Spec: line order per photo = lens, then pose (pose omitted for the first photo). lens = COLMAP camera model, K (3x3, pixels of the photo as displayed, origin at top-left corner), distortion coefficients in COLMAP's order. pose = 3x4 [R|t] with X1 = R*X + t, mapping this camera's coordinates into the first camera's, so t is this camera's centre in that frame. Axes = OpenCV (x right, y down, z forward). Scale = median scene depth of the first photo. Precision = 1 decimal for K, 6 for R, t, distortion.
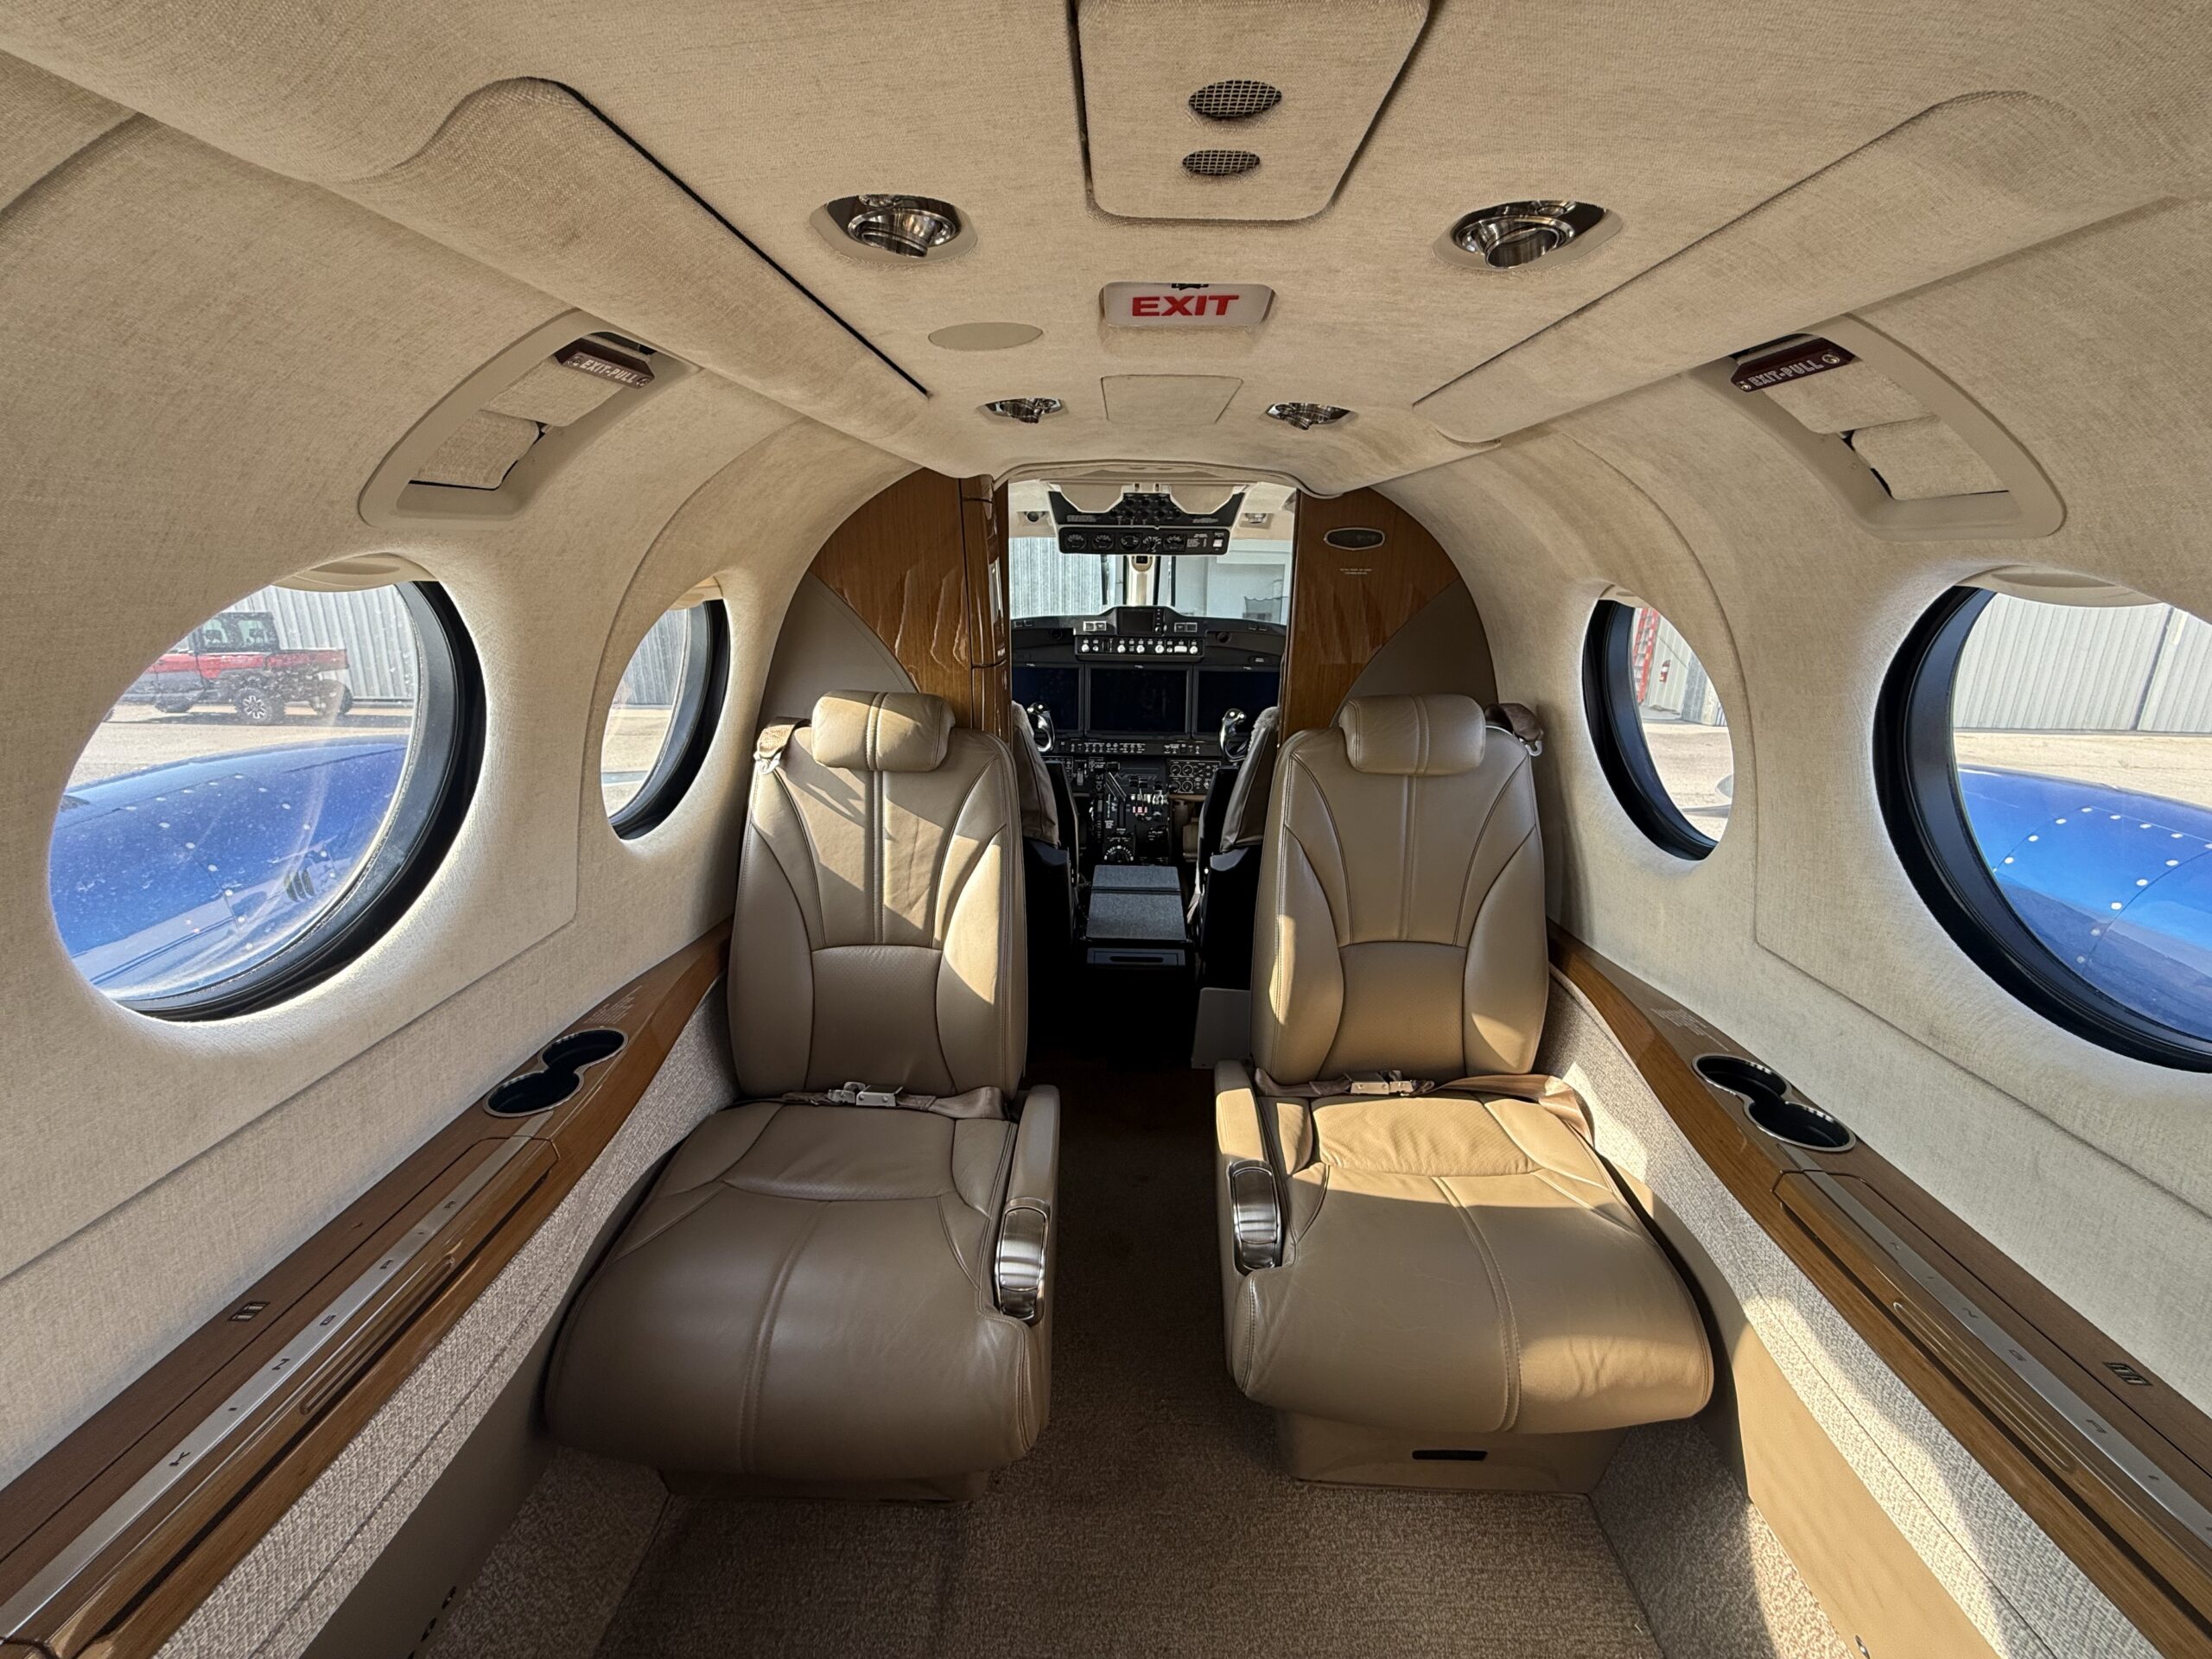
lens RADIAL K [[886.2, 0, 1106.0], [0, 886.2, 829.5], [0, 0, 1]] dist [-0.000101, -0.000038]
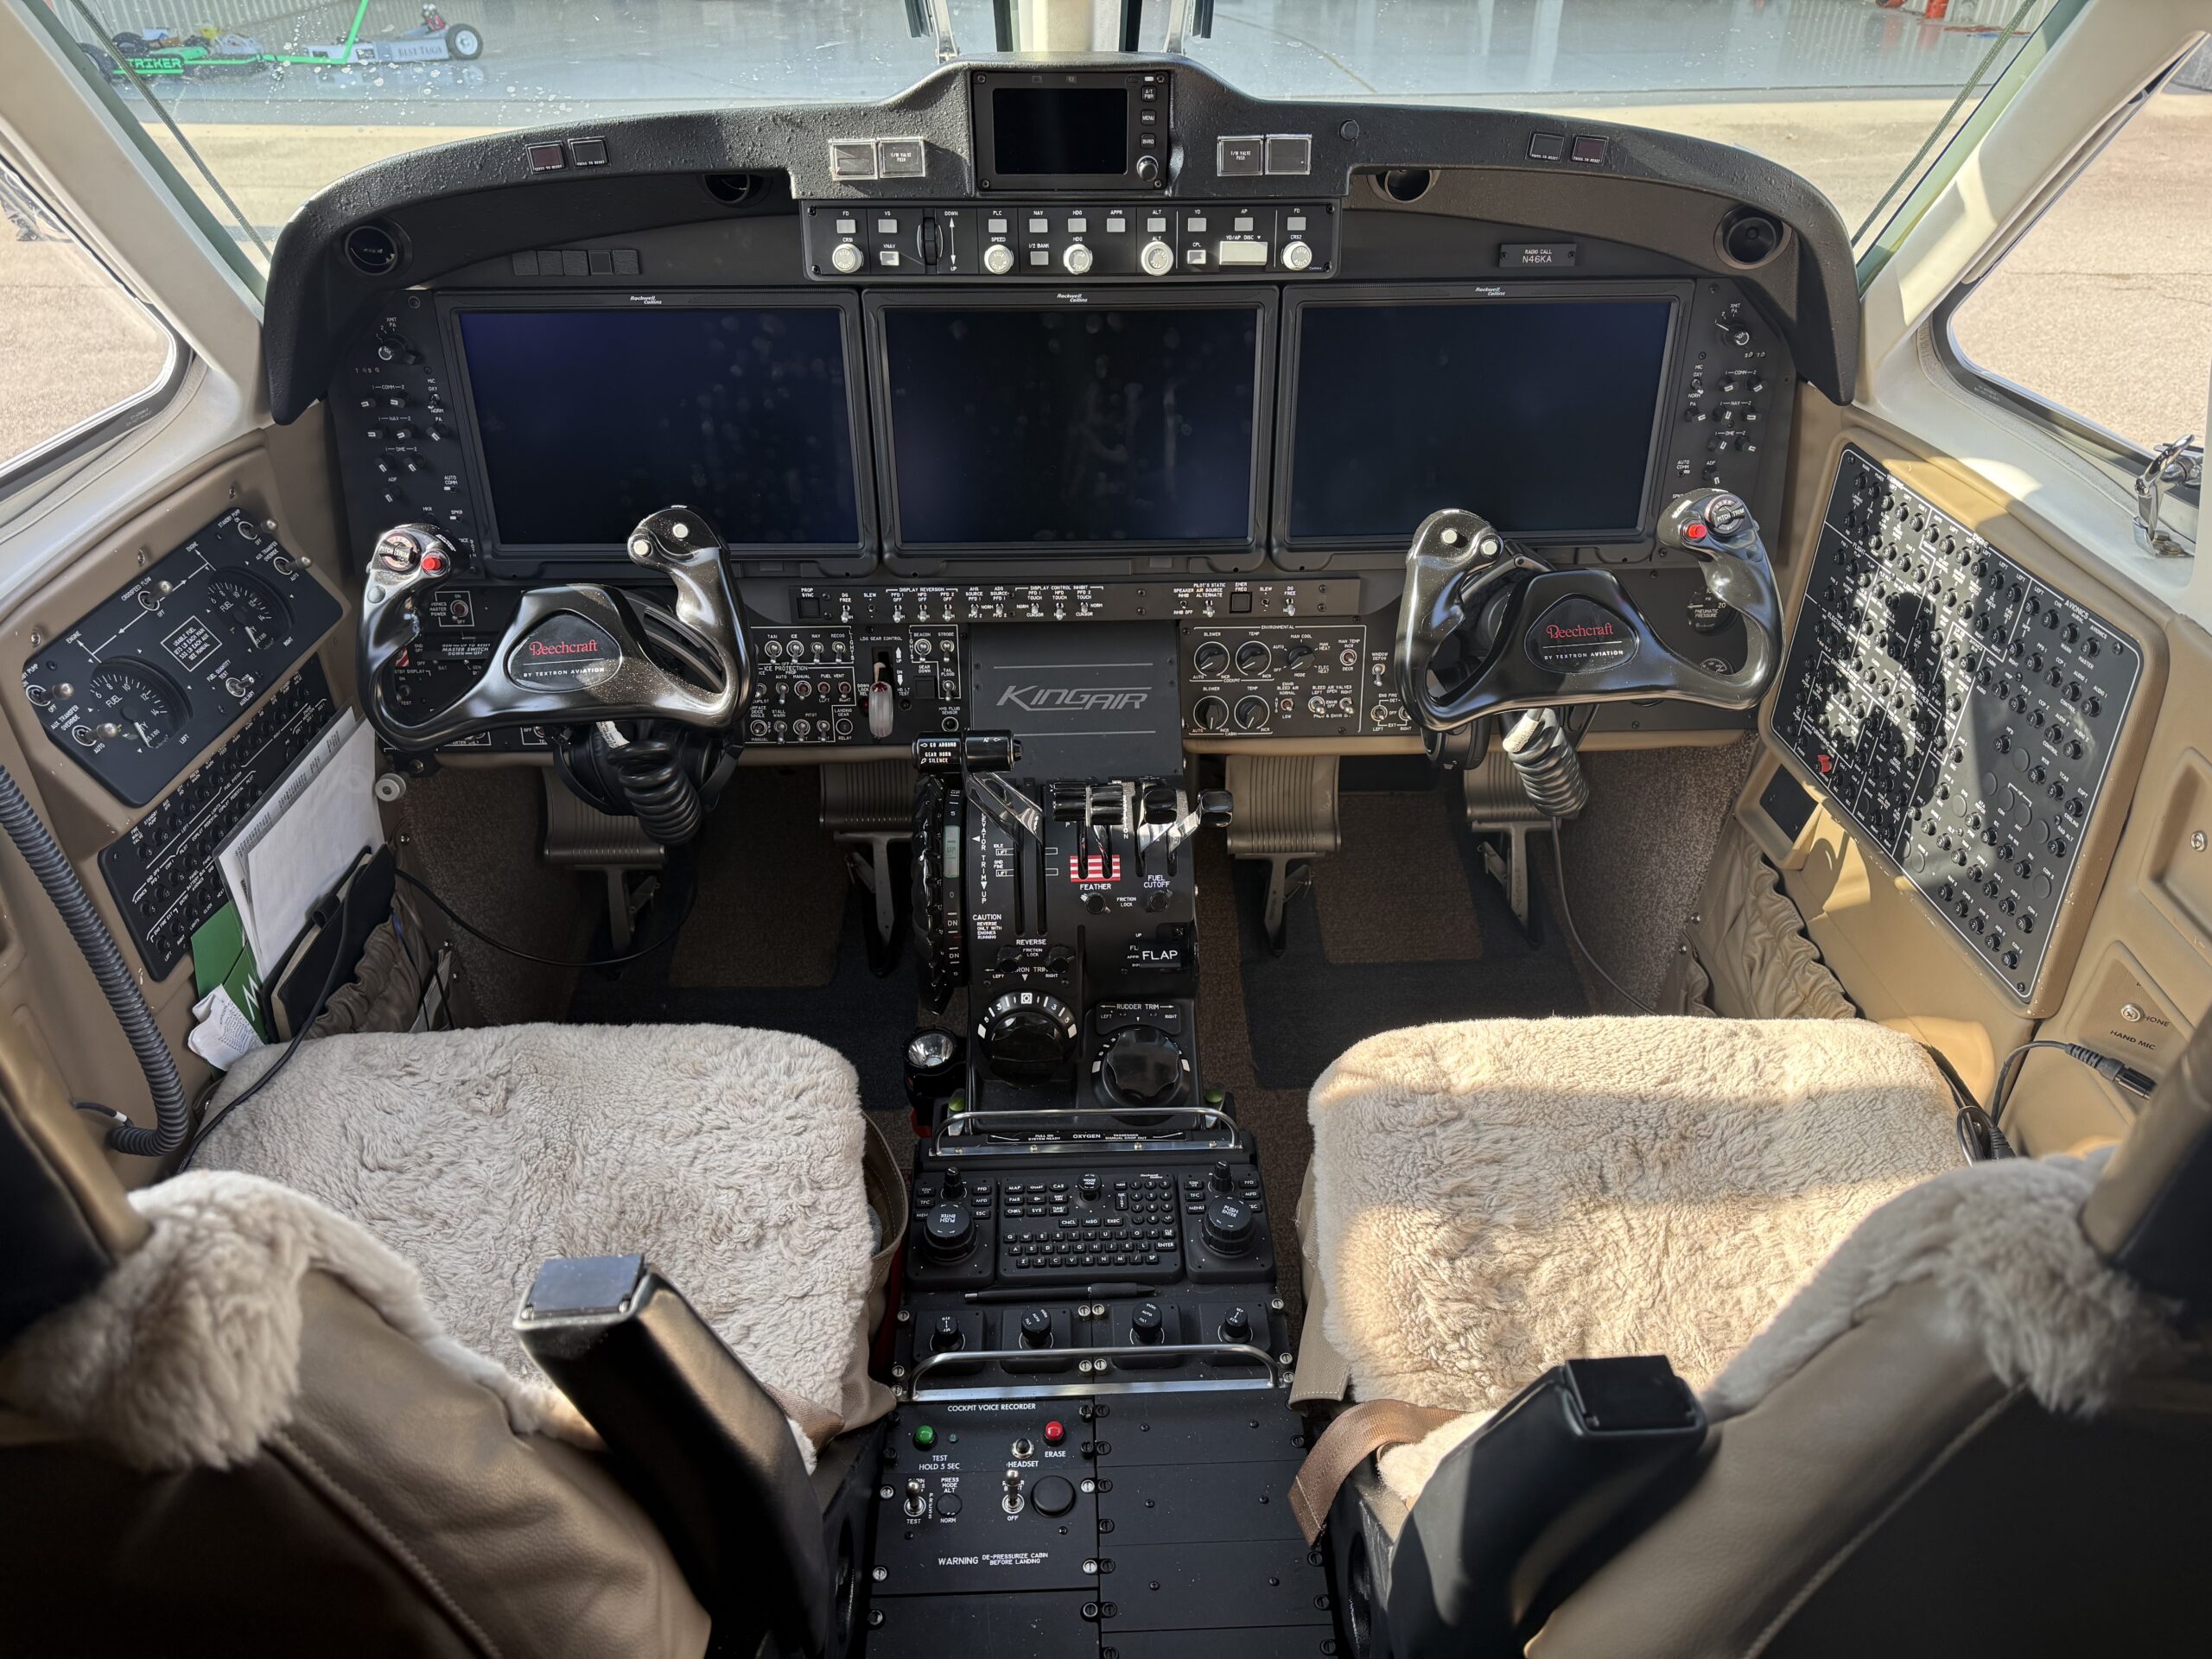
lens RADIAL K [[1543.0, 0, 1106.0], [0, 1543.0, 829.5], [0, 0, 1]] dist [0.134256, -0.212998]
pose [[0.998128, -0.045346, 0.041044, 0.042332], [0.030112, 0.948426, 0.315565, -0.357150], [-0.053237, -0.313738, 0.948016, 1.028531]]
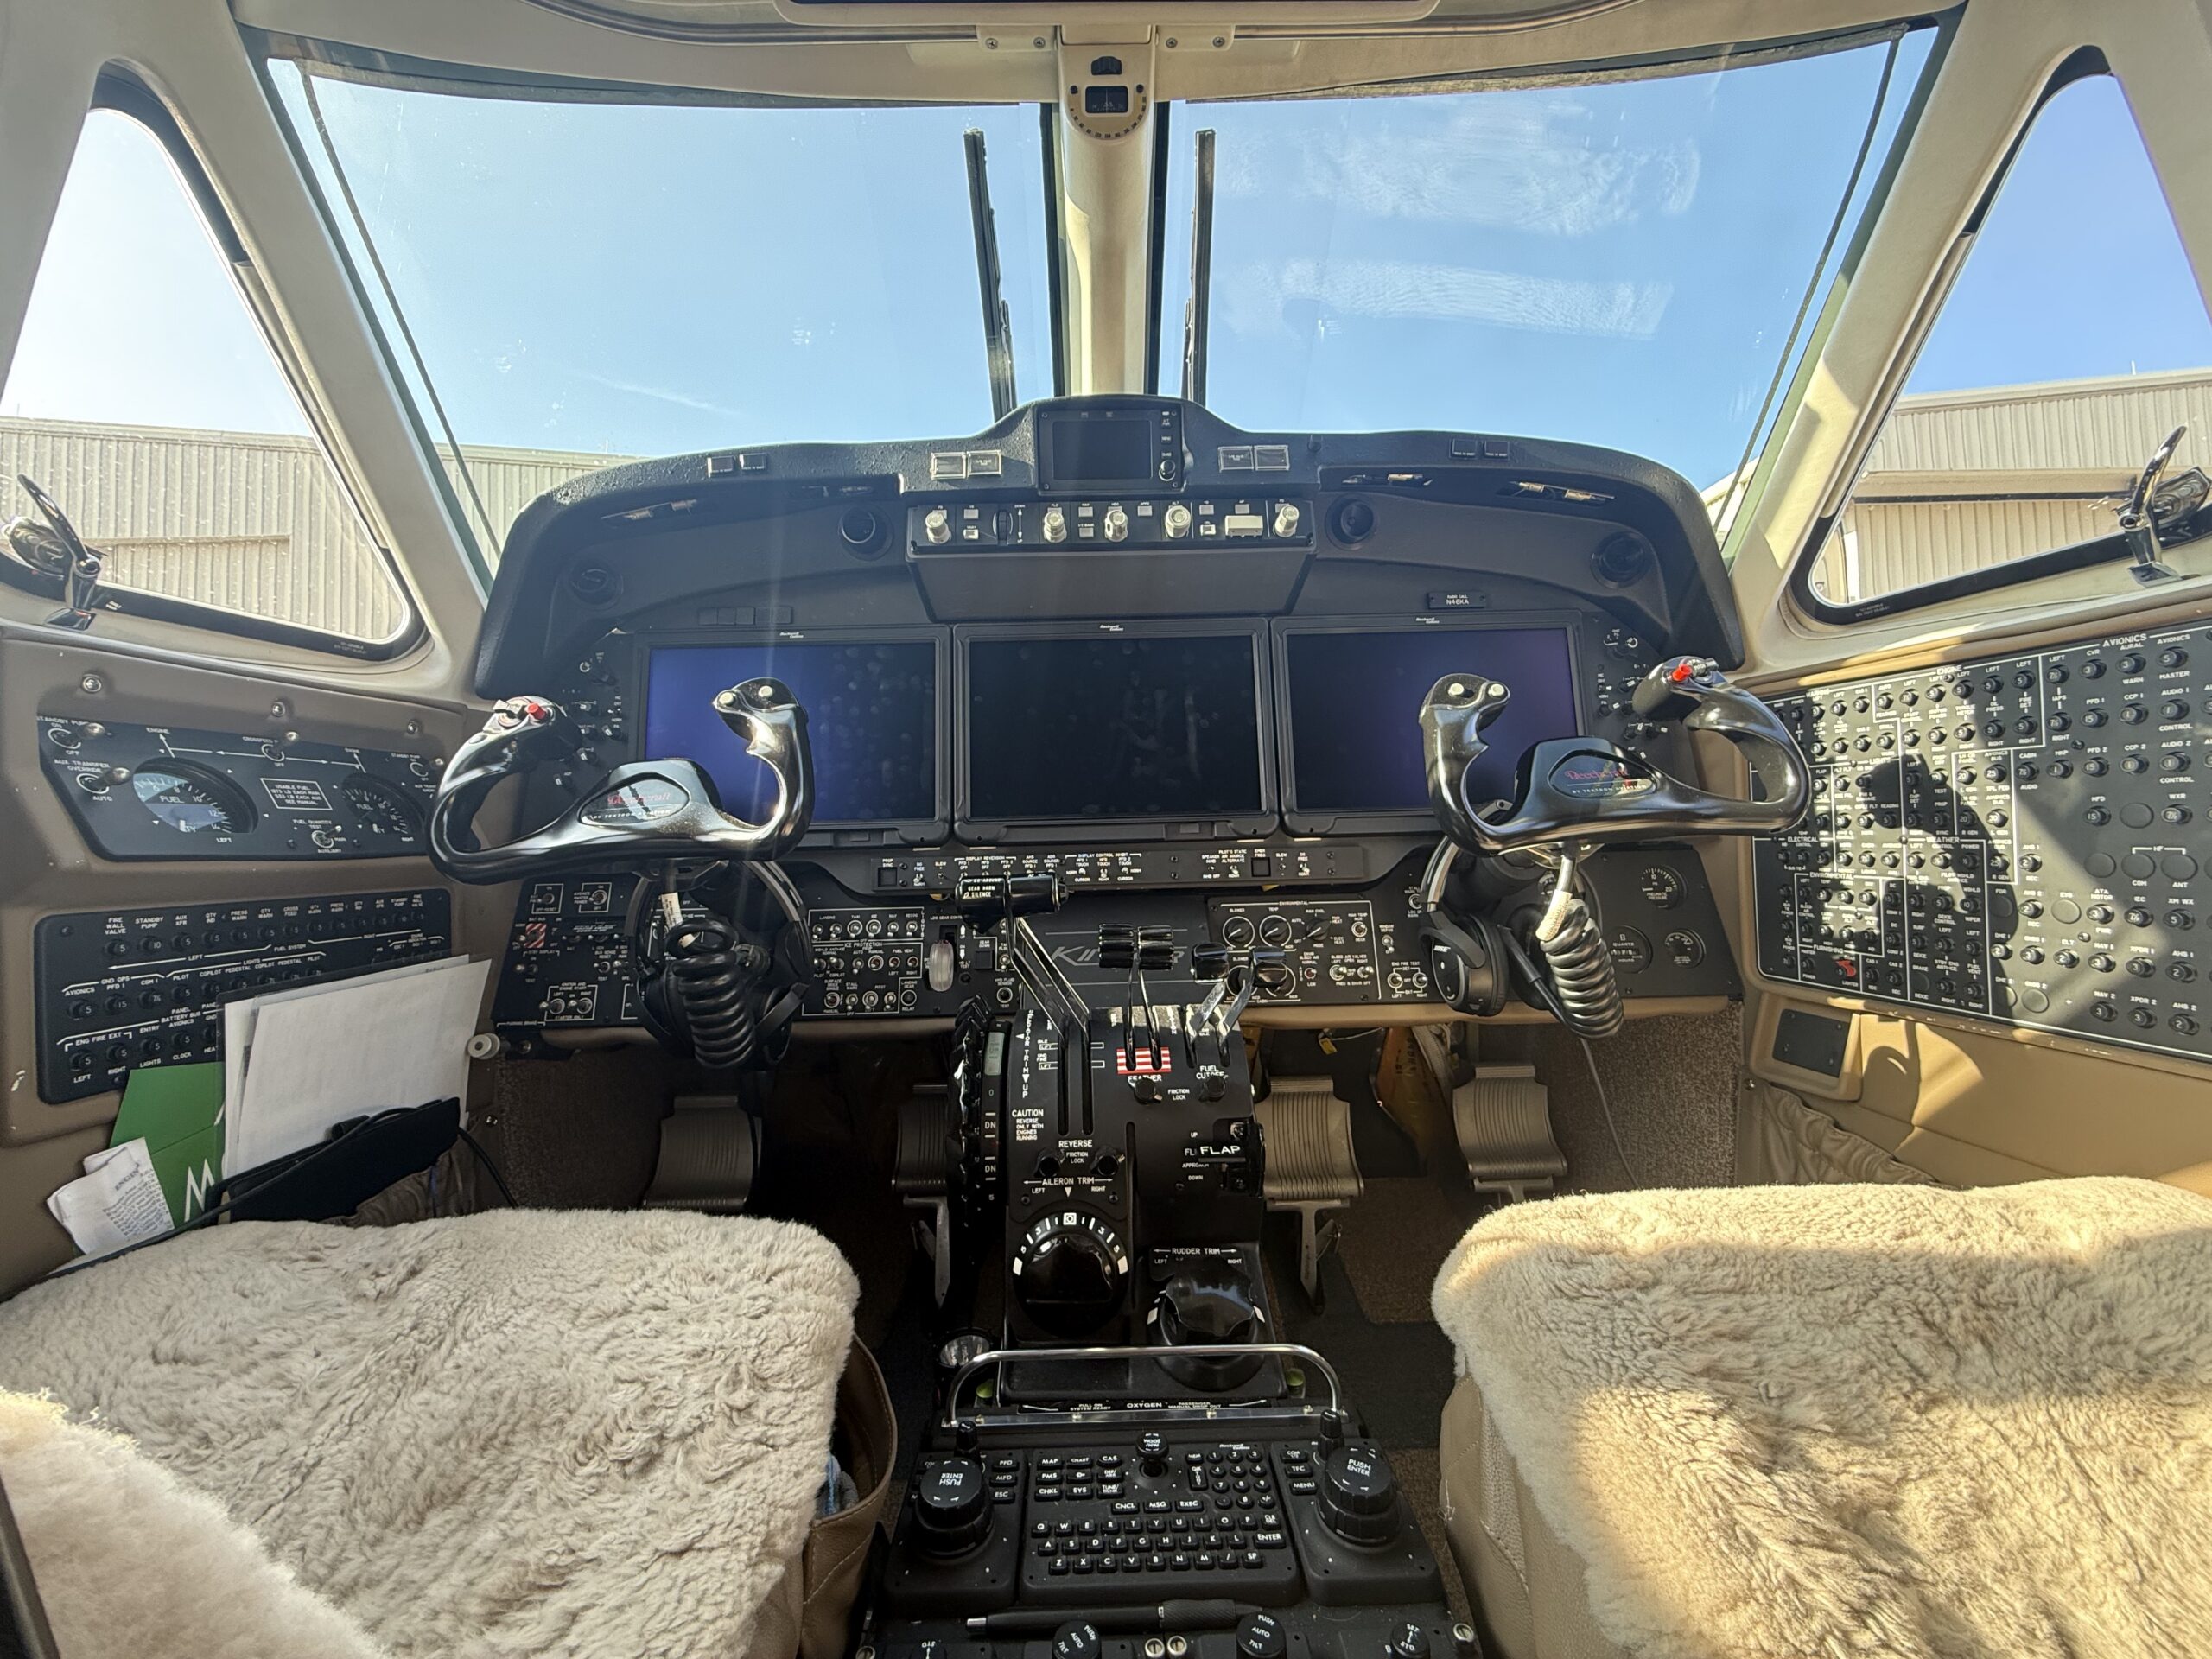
lens RADIAL K [[886.3, 0, 1099.5], [0, 886.3, 825.2], [0, 0, 1]] dist [0.001476, -0.000086]
pose [[0.998630, -0.037937, 0.036043, 0.034633], [0.046819, 0.955393, -0.291602, -0.024447], [-0.023373, 0.292890, 0.955860, 1.379335]]
